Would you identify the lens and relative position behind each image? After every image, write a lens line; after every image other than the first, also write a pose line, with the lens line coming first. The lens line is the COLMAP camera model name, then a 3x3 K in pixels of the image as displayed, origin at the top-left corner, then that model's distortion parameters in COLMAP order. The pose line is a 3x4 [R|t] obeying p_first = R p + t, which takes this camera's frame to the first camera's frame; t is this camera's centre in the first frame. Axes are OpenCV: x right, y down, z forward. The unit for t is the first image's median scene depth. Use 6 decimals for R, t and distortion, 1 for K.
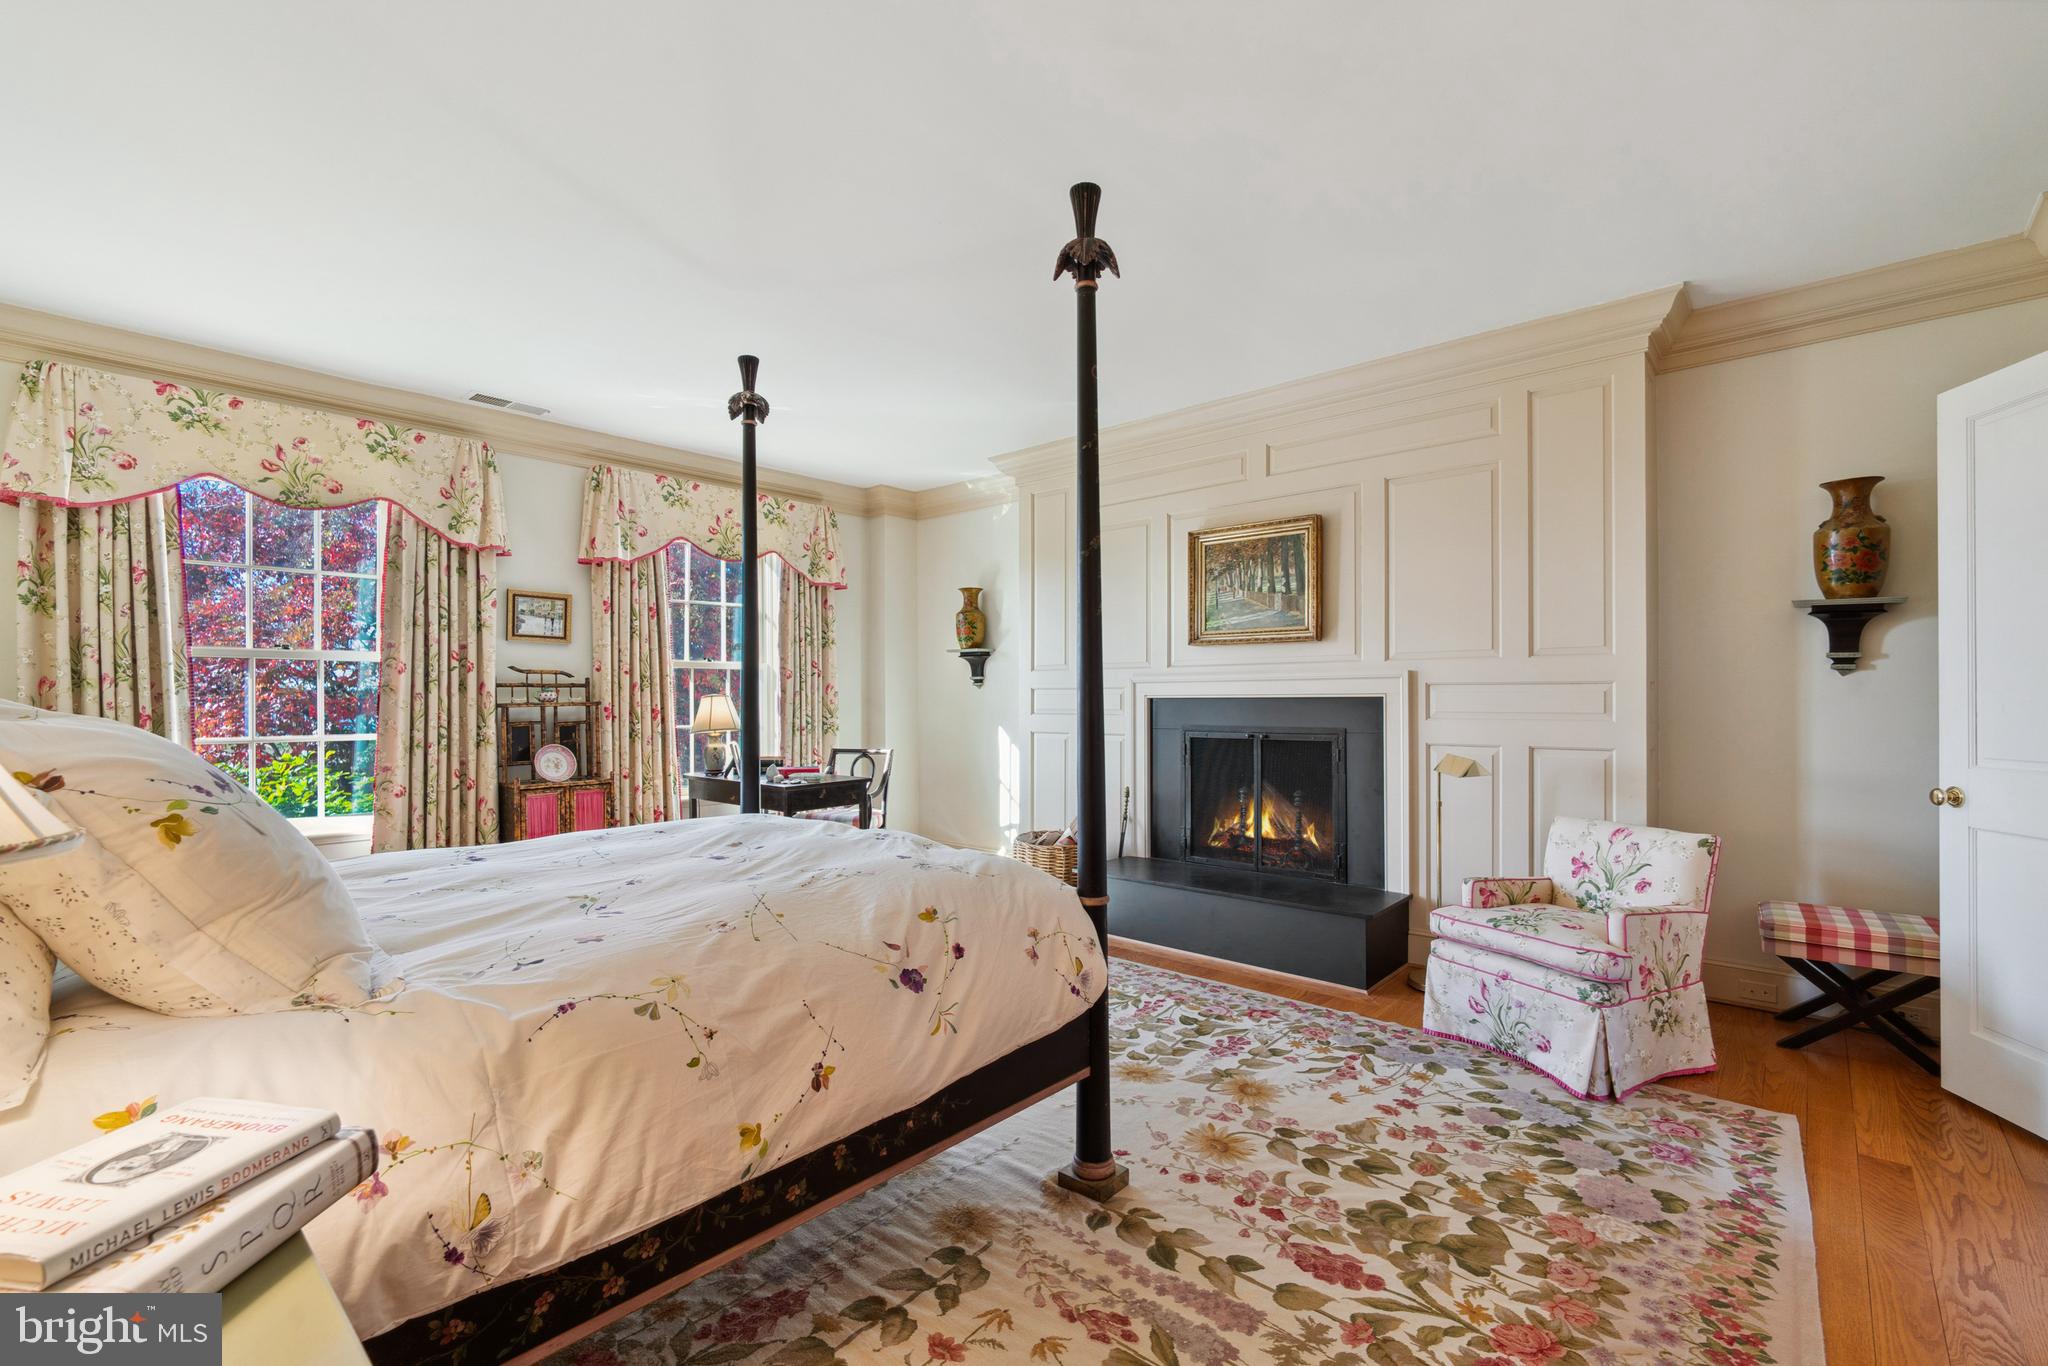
lens RADIAL K [[886.2, 0, 1022.9], [0, 886.2, 695.0], [0, 0, 1]] dist [-0.007897, -0.000033]
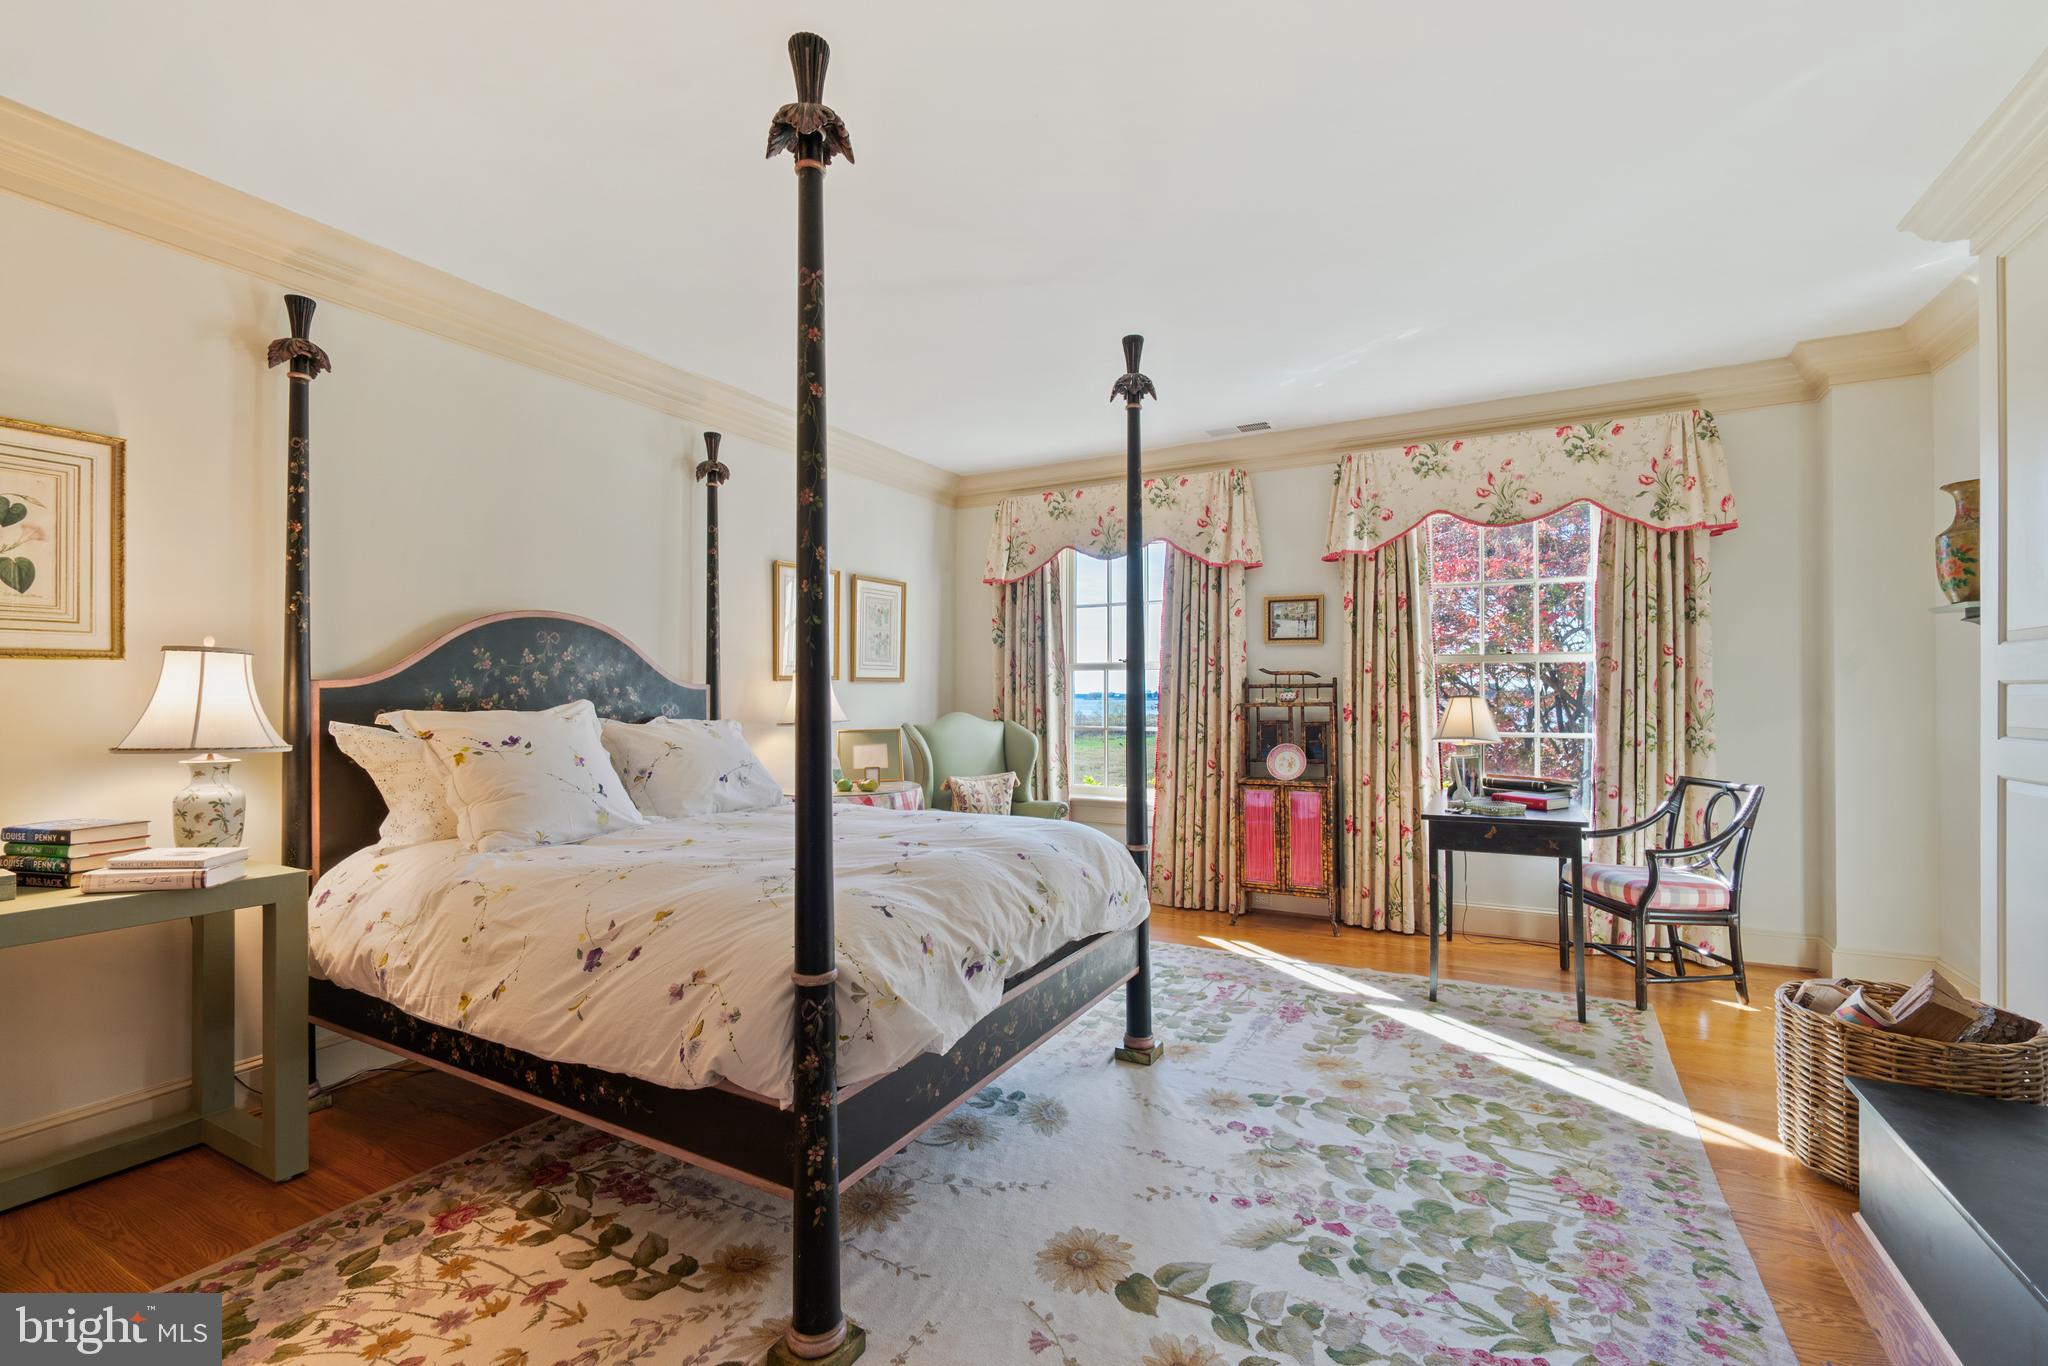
lens RADIAL K [[881.1, 0, 1021.9], [0, 881.1, 688.9], [0, 0, 1]] dist [-0.001132, -0.000095]
pose [[0.223188, -0.005261, -0.974761, 0.391613], [0.004138, 0.999982, -0.004450, -0.004142], [0.974767, -0.003040, 0.223206, 0.464177]]
